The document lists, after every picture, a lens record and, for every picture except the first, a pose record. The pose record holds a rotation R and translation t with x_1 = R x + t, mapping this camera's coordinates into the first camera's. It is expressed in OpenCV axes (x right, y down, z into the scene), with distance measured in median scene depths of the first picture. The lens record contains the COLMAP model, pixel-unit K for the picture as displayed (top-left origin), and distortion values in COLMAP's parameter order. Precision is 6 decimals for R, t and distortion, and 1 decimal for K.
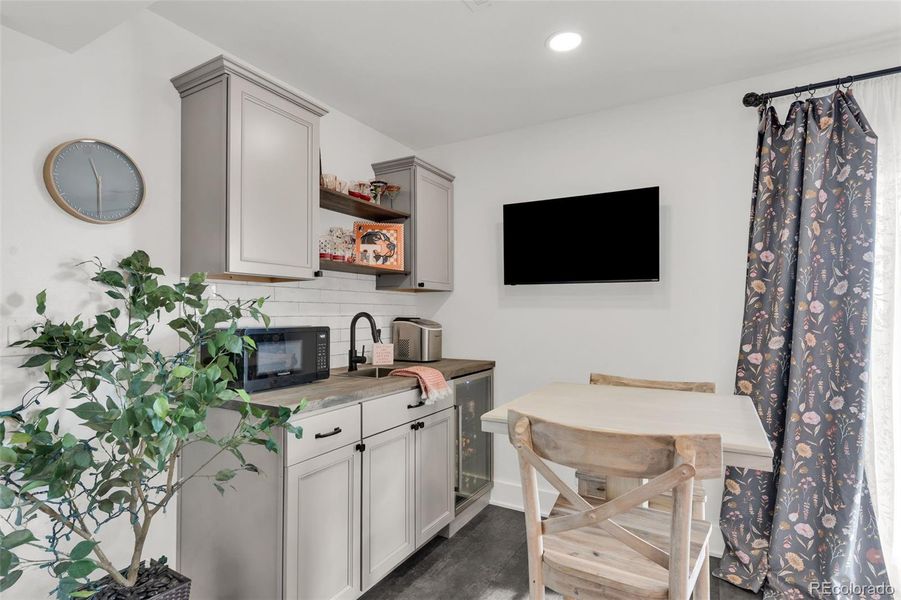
lens RADIAL K [[451.9, 0, 450.3], [0, 451.9, 303.7], [0, 0, 1]] dist [0.004111, -0.000791]
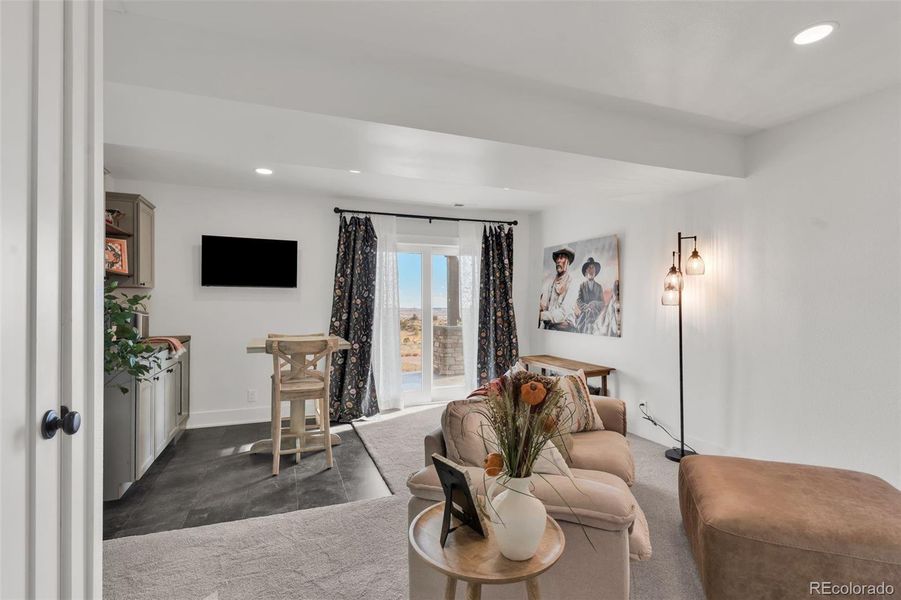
lens RADIAL K [[451.9, 0, 451.0], [0, 451.9, 300.2], [0, 0, 1]] dist [0.004111, -0.000791]
pose [[0.626804, 0.008996, 0.779125, -0.767880], [-0.016073, 0.999870, 0.001385, -0.011118], [-0.779011, -0.013391, 0.626867, -0.906991]]
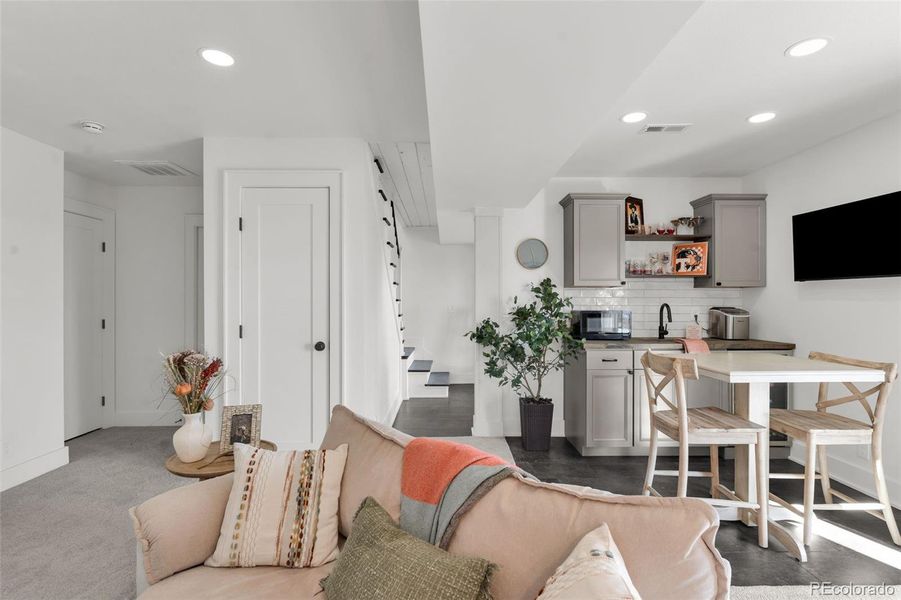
lens RADIAL K [[424.1, 0, 447.4], [0, 424.1, 302.0], [0, 0, 1]] dist [0.001421, 0.000050]
pose [[0.502571, 0.000611, -0.864536, 0.879030], [0.016368, 0.999814, 0.010221, -0.016923], [0.864381, -0.019288, 0.502467, -0.538512]]
